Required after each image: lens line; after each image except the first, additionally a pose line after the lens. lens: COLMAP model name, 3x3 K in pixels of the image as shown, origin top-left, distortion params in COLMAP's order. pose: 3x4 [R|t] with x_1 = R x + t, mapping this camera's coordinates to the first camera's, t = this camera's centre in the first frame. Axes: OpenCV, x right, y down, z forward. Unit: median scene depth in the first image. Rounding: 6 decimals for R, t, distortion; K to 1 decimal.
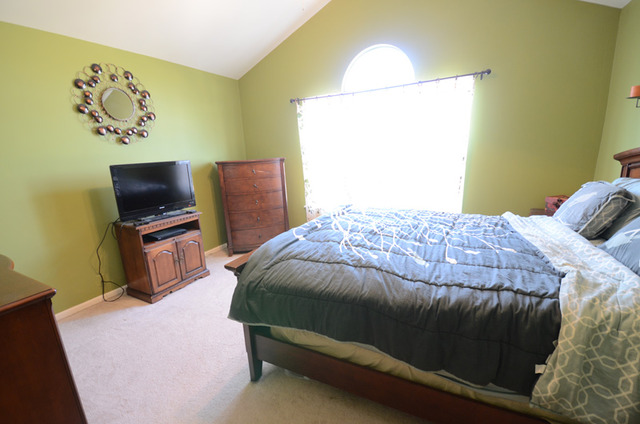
lens RADIAL K [[281.8, 0, 318.4], [0, 281.8, 216.0], [0, 0, 1]] dist [0.027367, -0.032920]
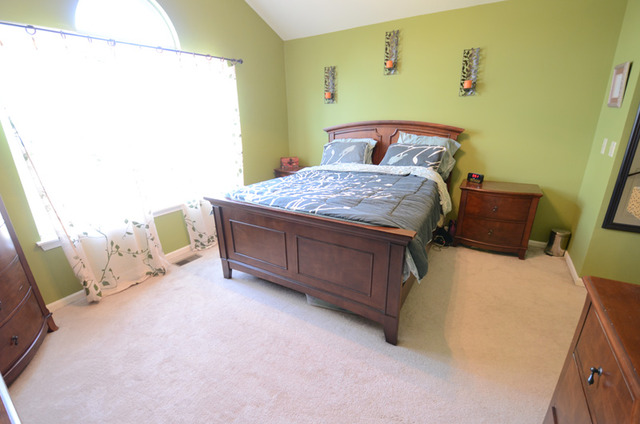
lens RADIAL K [[281.8, 0, 318.4], [0, 281.8, 216.0], [0, 0, 1]] dist [0.027367, -0.032920]
pose [[0.056519, -0.284129, 0.957119, -0.696315], [0.247818, 0.932643, 0.262229, -0.126183], [-0.967157, 0.222370, 0.123125, 0.659346]]
